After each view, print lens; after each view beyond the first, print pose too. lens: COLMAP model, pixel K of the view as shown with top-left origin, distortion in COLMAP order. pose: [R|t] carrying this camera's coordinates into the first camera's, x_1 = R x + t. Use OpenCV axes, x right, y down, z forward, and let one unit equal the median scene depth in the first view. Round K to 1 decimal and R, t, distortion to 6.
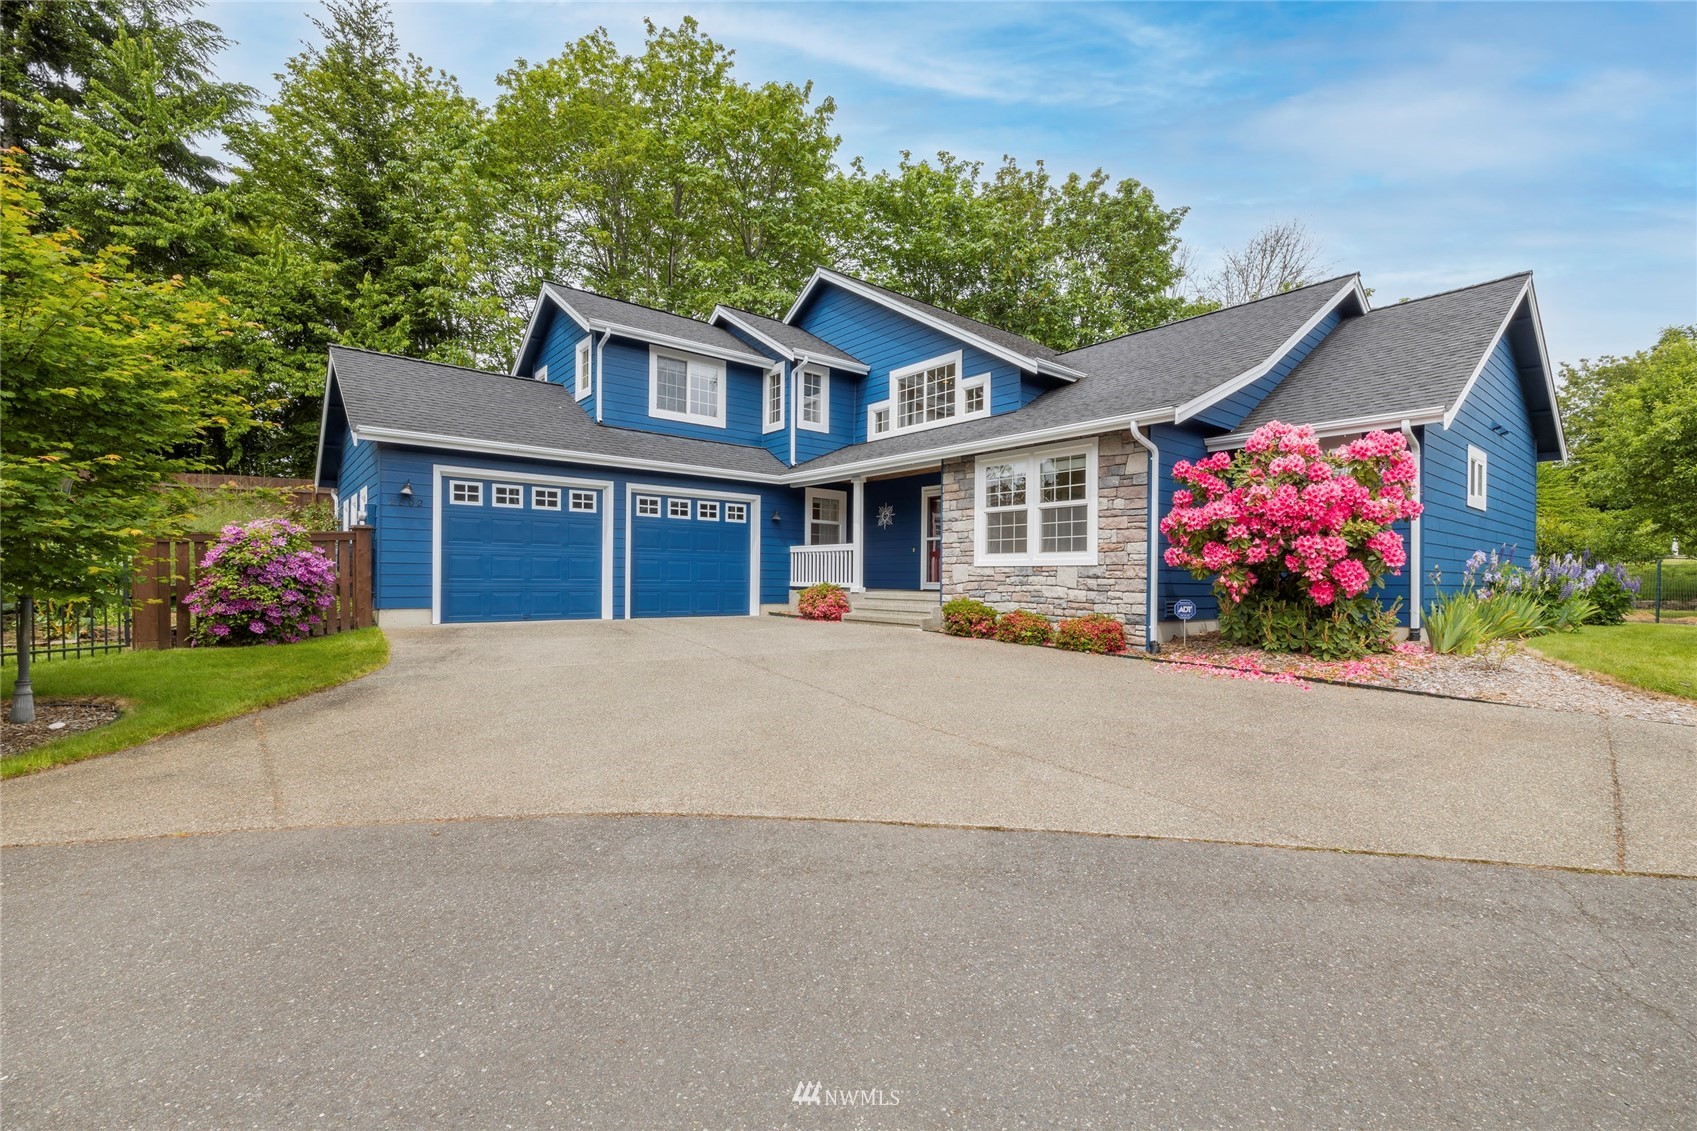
lens RADIAL K [[717.9, 0, 842.5], [0, 717.9, 556.2], [0, 0, 1]] dist [-0.001841, 0.000351]
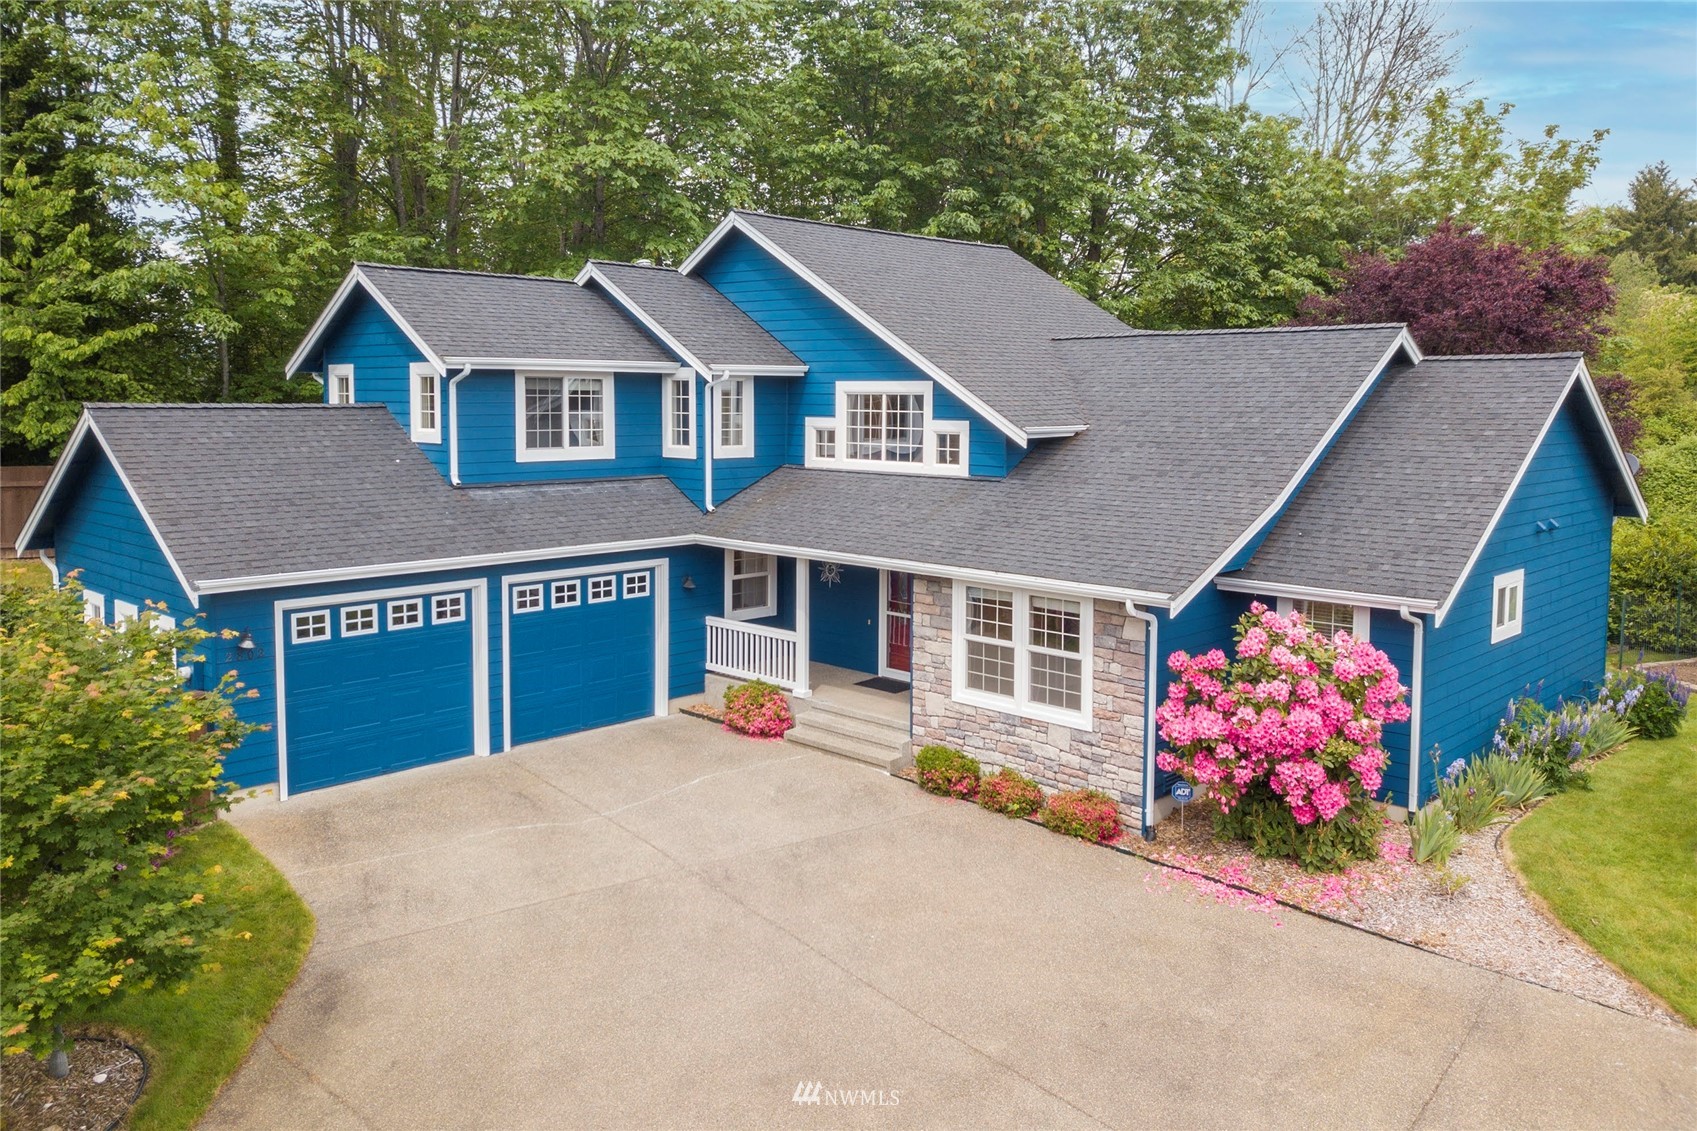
lens RADIAL K [[1250.2, 0, 837.4], [0, 1250.2, 450.0], [0, 0, 1]] dist [0.148446, -0.365778]
pose [[0.993597, -0.011570, 0.112384, -0.097541], [0.003945, 0.997688, 0.067839, -0.330503], [-0.112909, -0.066961, 0.991346, -0.369889]]
